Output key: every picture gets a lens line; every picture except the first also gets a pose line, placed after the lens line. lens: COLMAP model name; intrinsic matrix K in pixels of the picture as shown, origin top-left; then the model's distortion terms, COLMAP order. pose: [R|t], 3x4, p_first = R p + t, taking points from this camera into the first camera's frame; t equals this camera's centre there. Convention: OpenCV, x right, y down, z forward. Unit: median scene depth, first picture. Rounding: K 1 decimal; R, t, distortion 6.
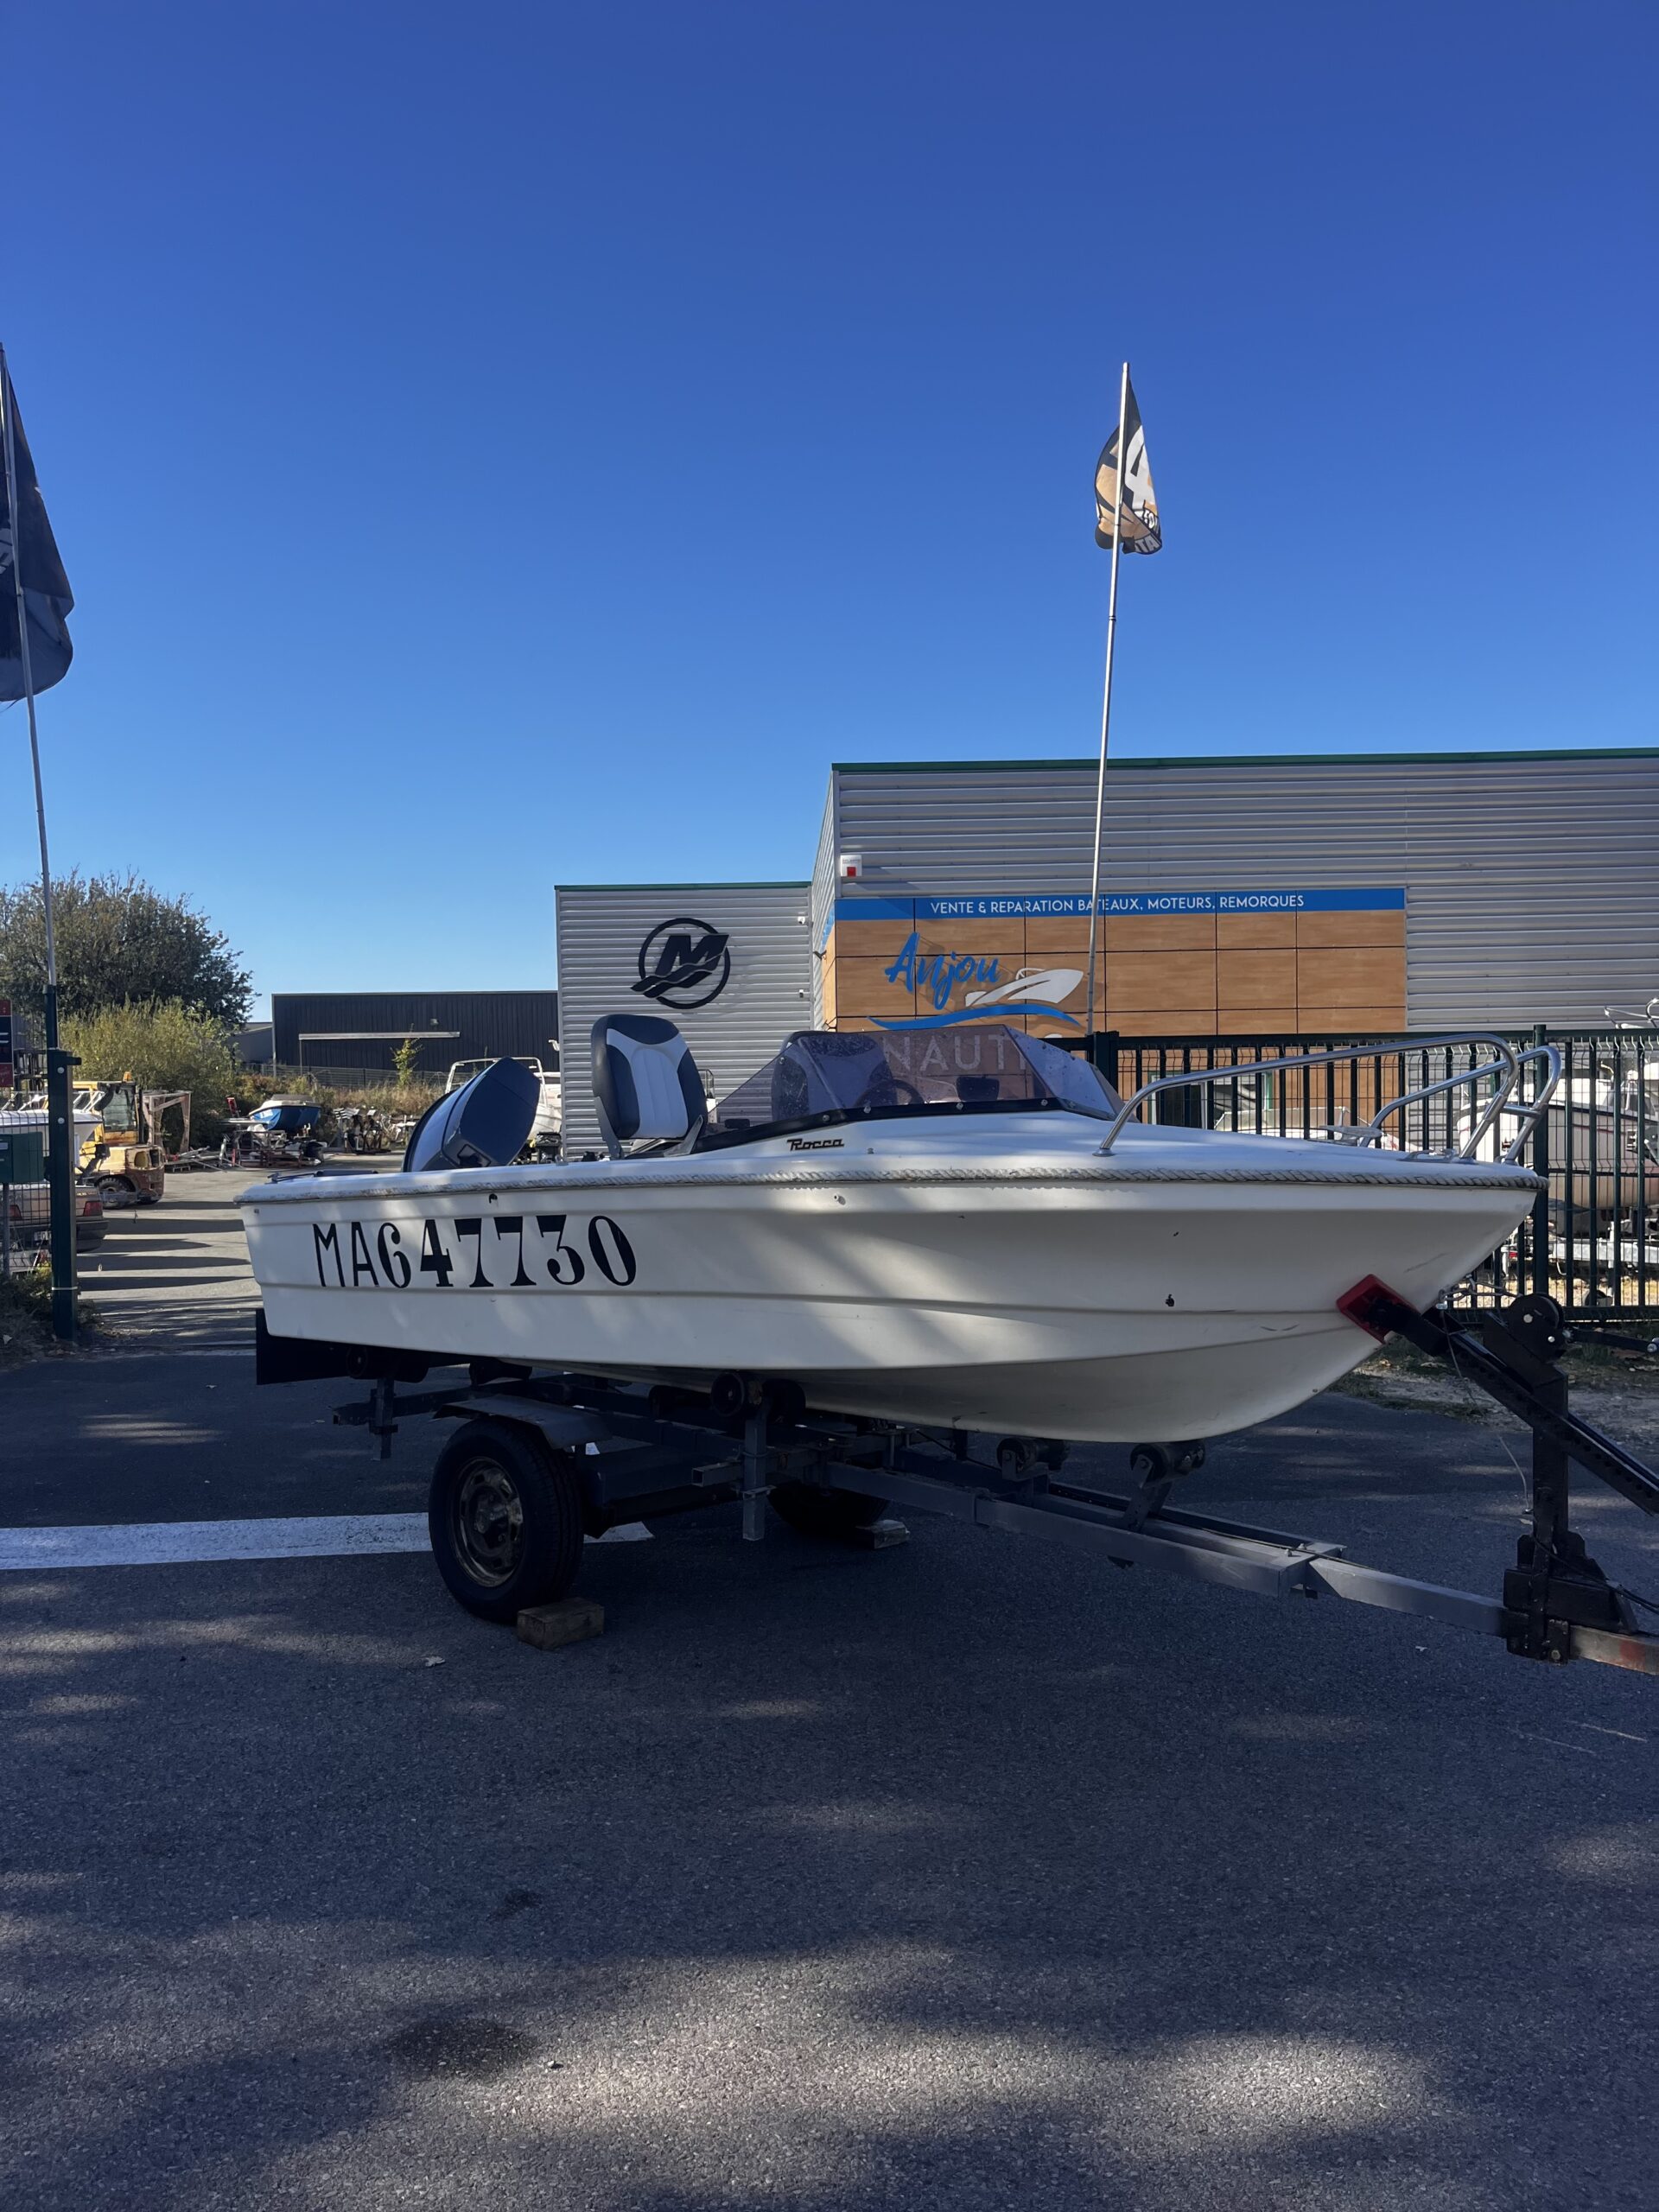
lens RADIAL K [[1673.7, 0, 805.1], [0, 1673.7, 1112.9], [0, 0, 1]] dist [0.081487, -0.114622]
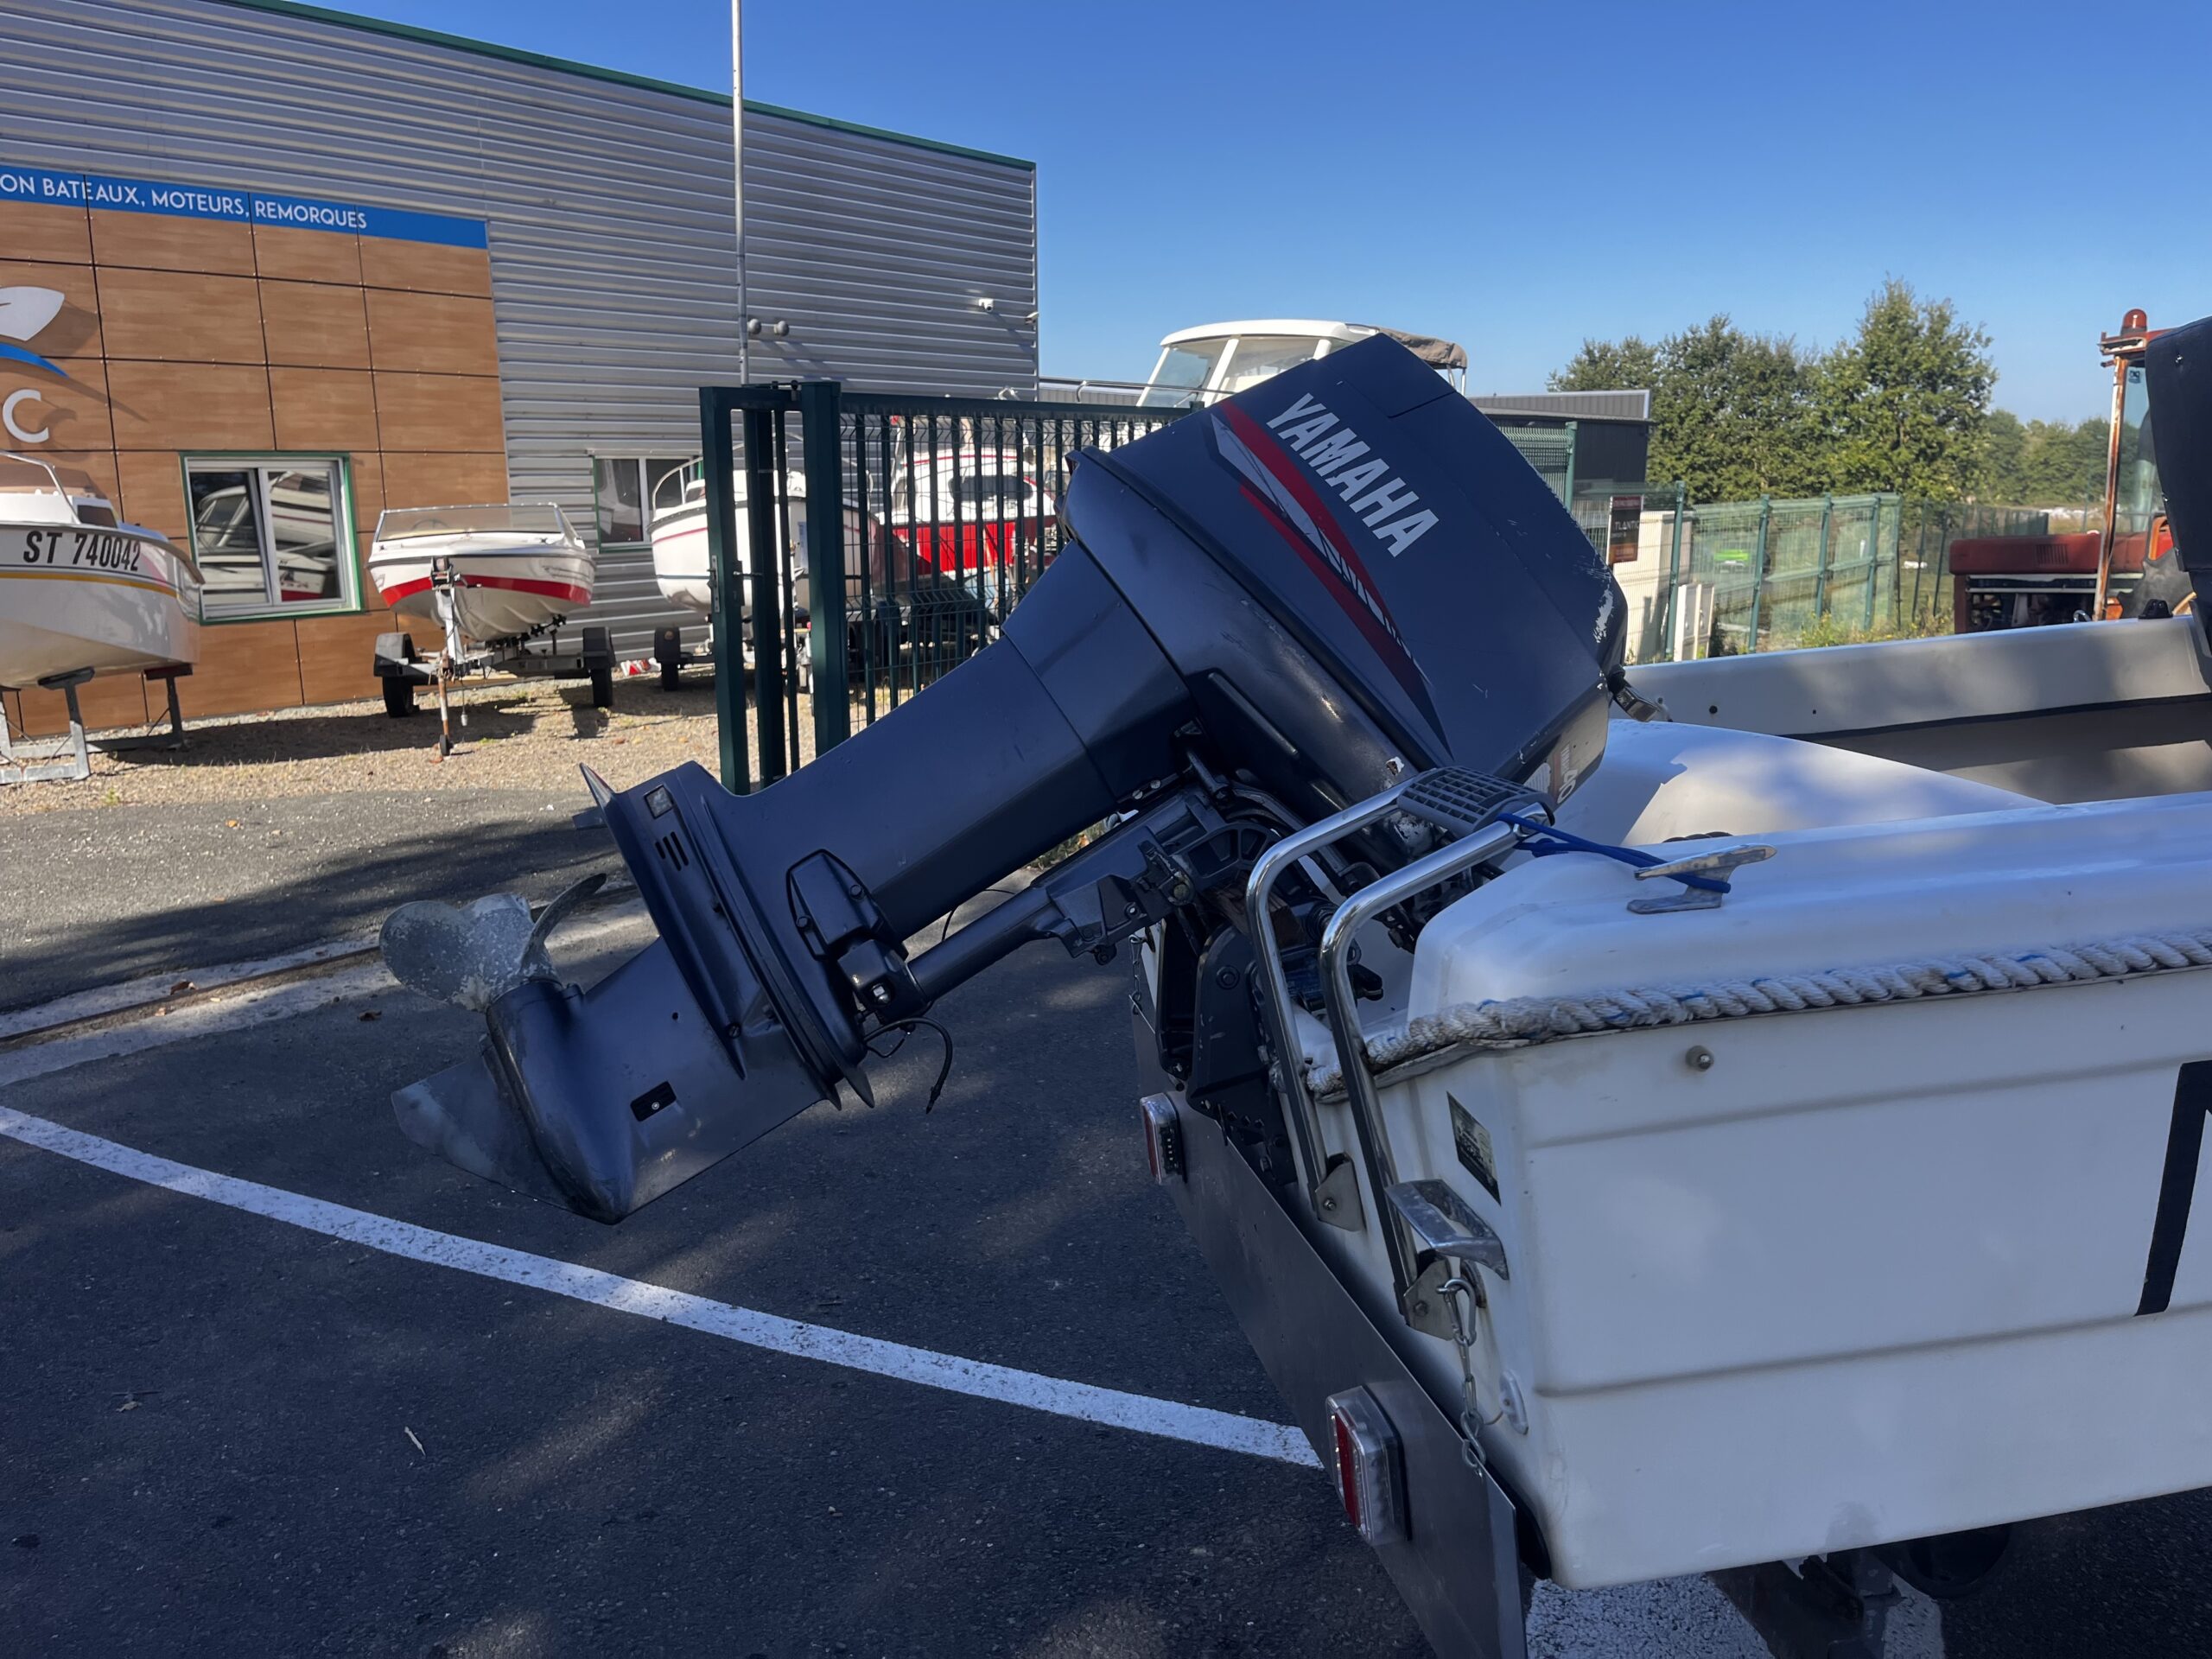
lens RADIAL K [[1669.4, 0, 1120.5], [0, 1669.4, 829.8], [0, 0, 1]] dist [0.092651, -0.127652]
pose [[0.593138, -0.158289, 0.789387, -0.548476], [0.008598, 0.981672, 0.190385, -0.004846], [-0.805055, -0.106137, 0.583628, 1.008959]]
